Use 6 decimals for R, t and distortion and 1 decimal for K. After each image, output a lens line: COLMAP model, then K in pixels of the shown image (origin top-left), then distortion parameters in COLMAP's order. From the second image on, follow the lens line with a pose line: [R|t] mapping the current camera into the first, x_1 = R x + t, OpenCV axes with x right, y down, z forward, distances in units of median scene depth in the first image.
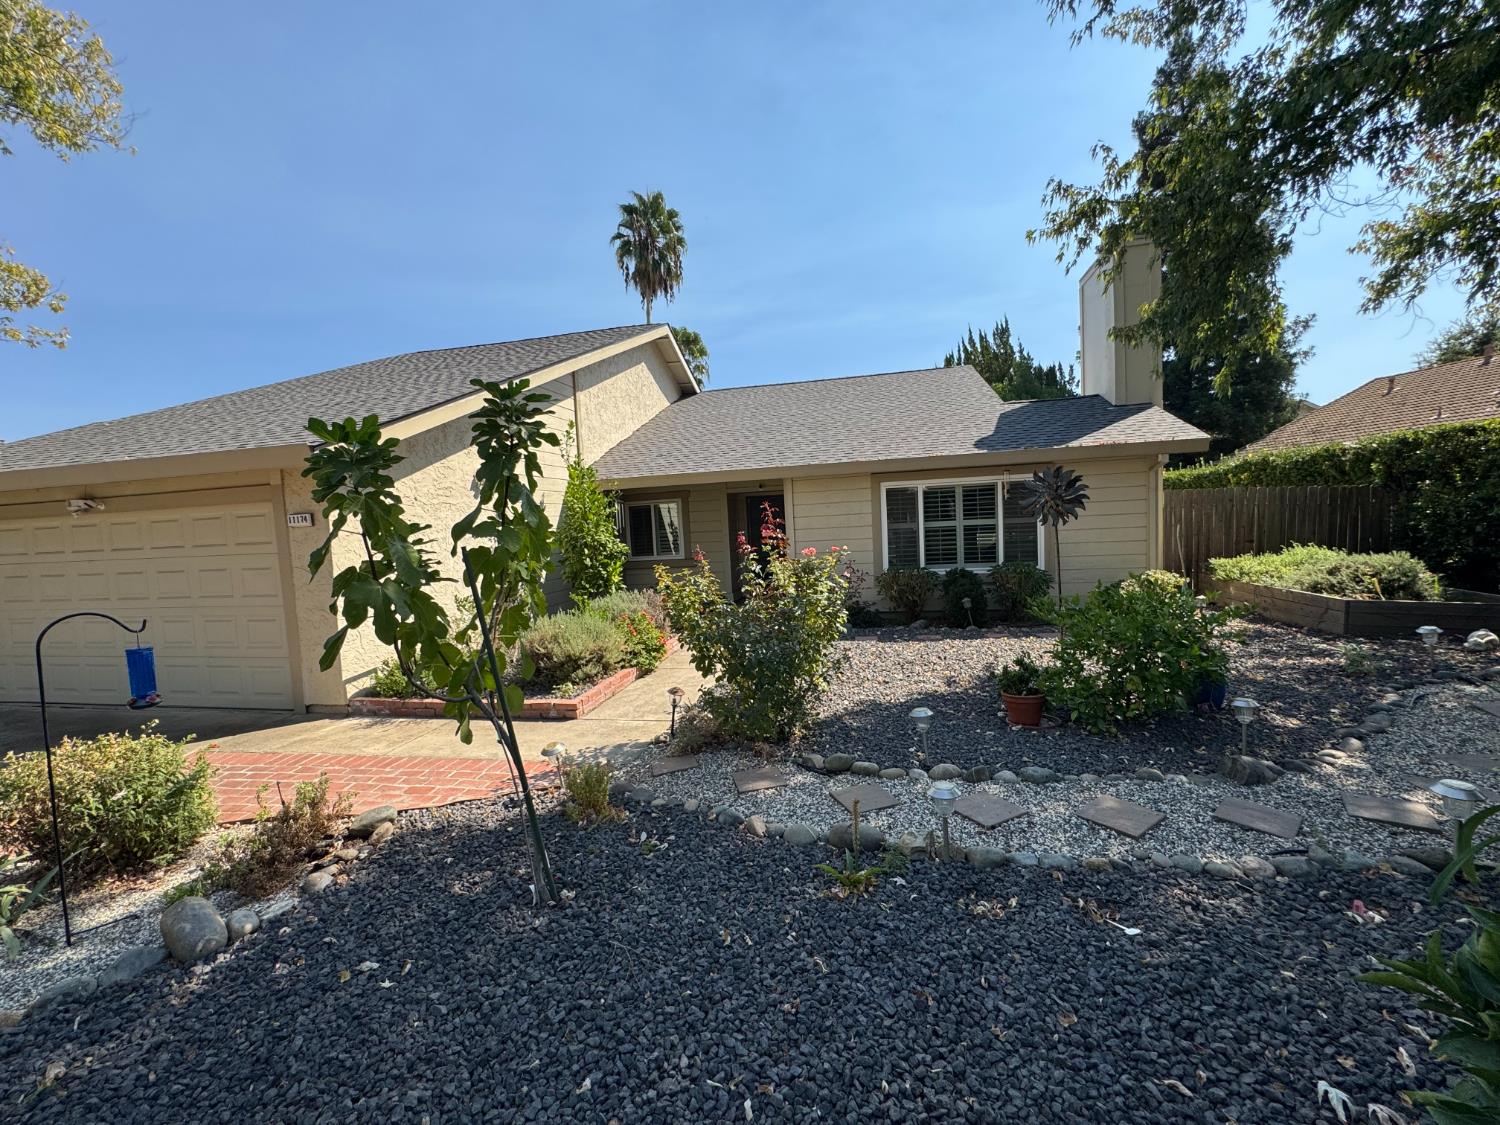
lens RADIAL K [[604.4, 0, 749.8], [0, 604.4, 559.8], [0, 0, 1]] dist [-0.003245, 0.000911]
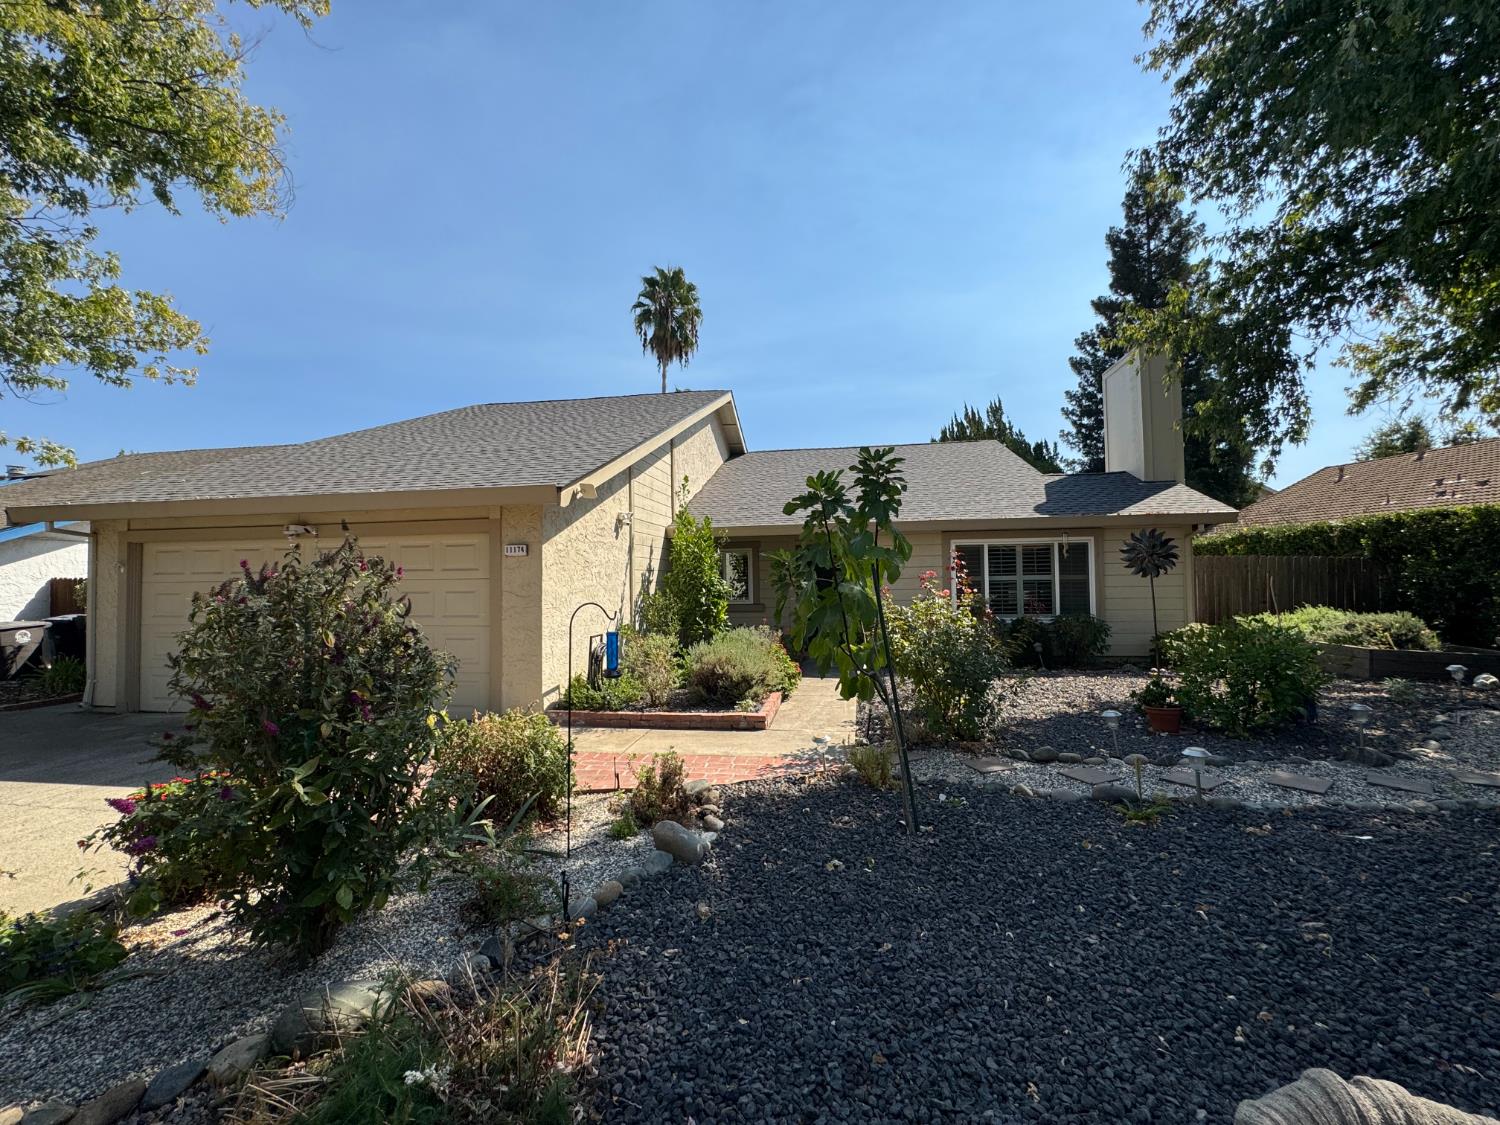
lens RADIAL K [[604.4, 0, 748.5], [0, 604.4, 560.9], [0, 0, 1]] dist [-0.003245, 0.000911]
pose [[0.997919, 0.035934, 0.053540, -0.238910], [-0.030779, 0.995081, -0.094166, 0.032141], [-0.056661, 0.092322, 0.994116, -0.107316]]
